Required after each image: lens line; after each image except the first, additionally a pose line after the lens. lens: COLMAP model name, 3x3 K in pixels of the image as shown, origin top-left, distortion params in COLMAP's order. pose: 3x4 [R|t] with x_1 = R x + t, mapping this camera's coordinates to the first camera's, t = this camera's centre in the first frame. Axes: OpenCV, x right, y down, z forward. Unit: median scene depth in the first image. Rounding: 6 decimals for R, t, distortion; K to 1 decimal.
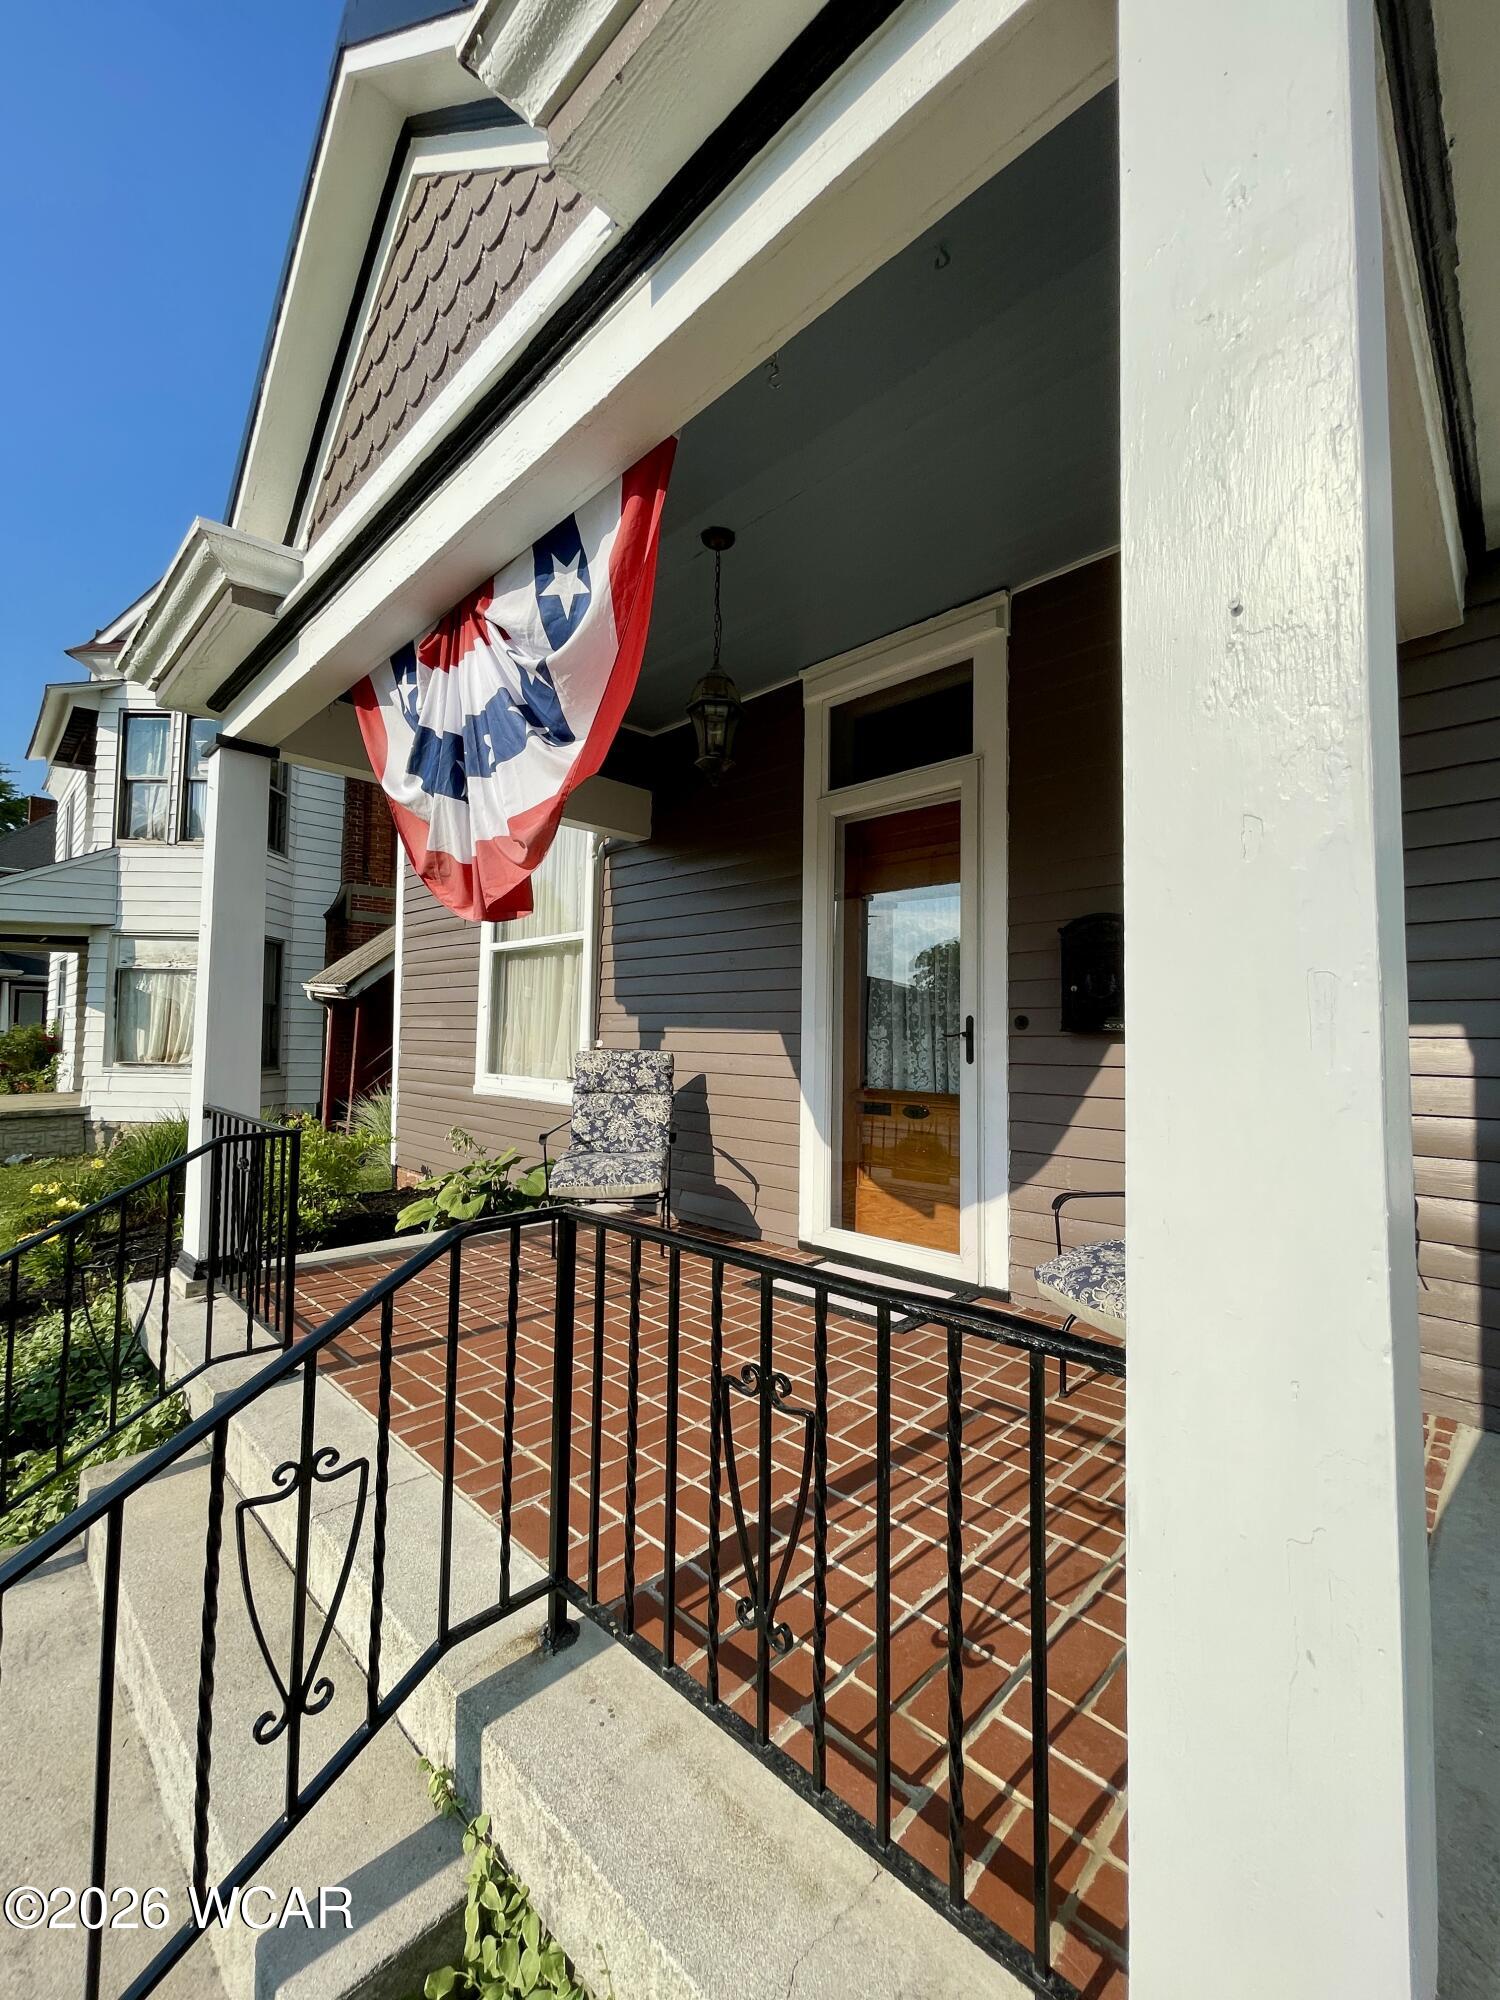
lens RADIAL K [[813.1, 0, 750.0], [0, 813.1, 1000.0], [0, 0, 1]] dist [-0.011584, -0.000110]
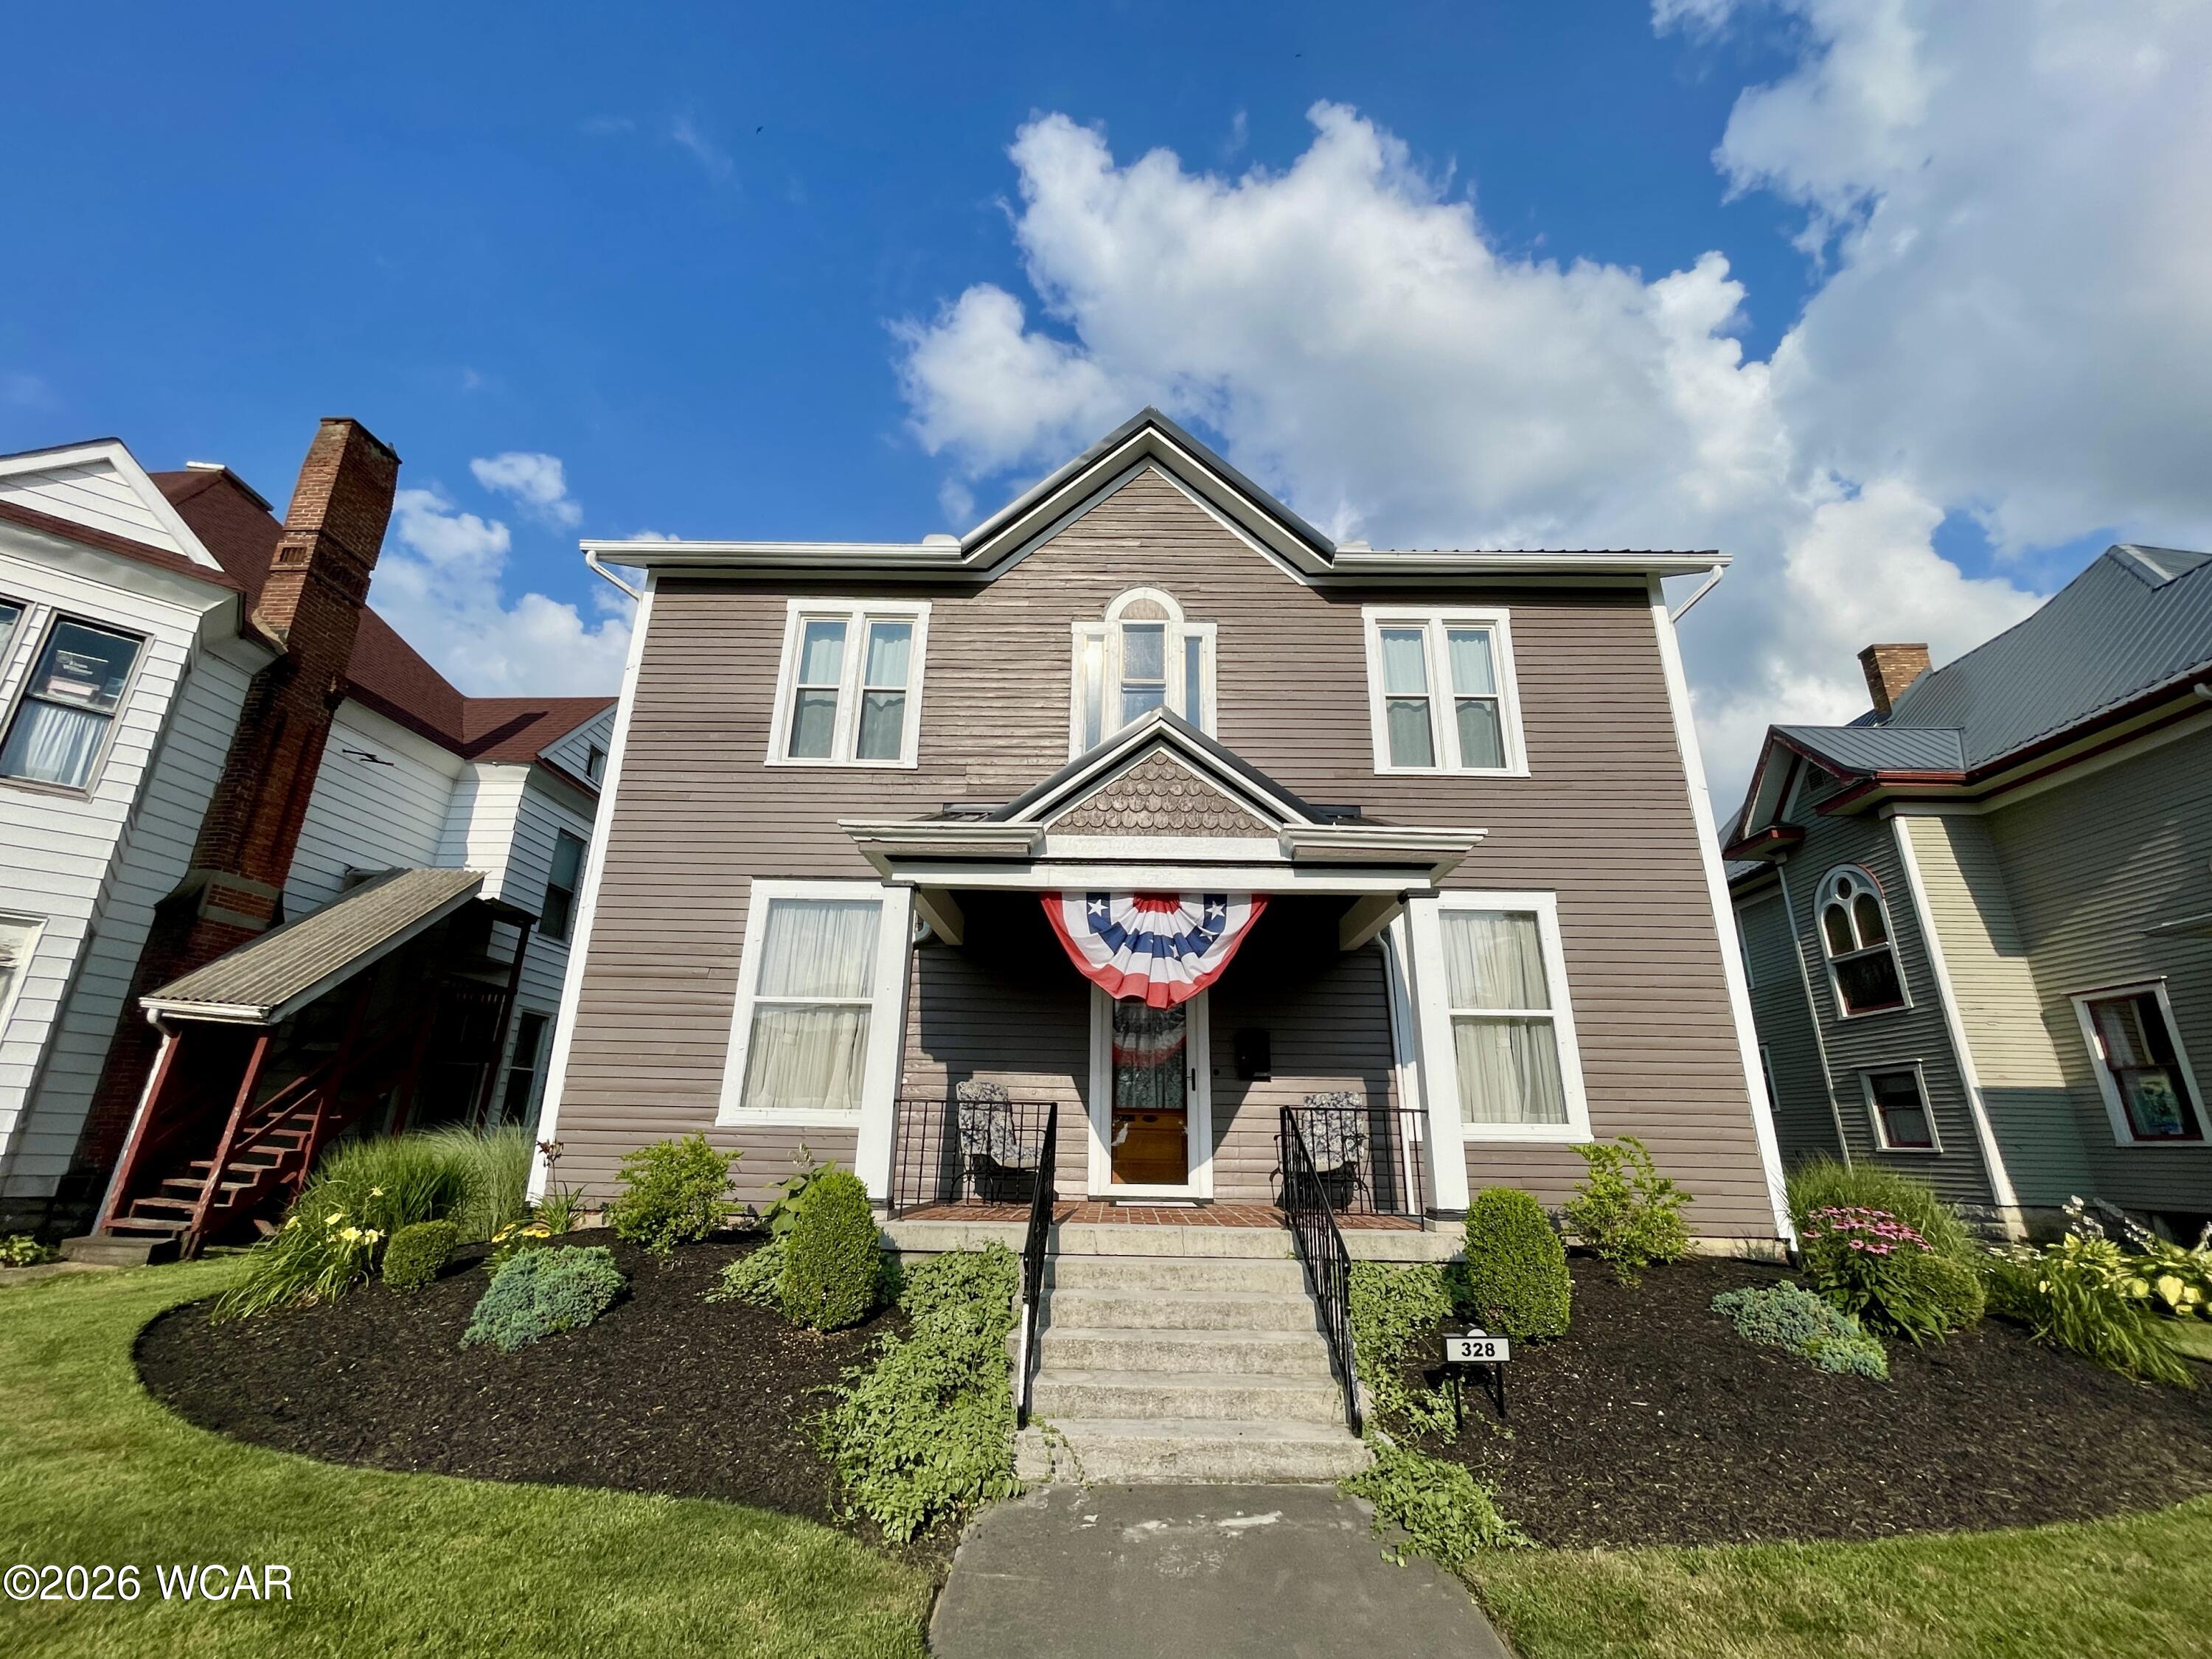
lens RADIAL K [[923.0, 0, 1106.0], [0, 923.0, 829.5], [0, 0, 1]] dist [0.001271, 0.000053]
pose [[0.725887, 0.220641, 0.651464, -0.517696], [-0.039991, 0.959088, -0.280270, 0.033766], [-0.686650, 0.177392, 0.705013, -0.221416]]
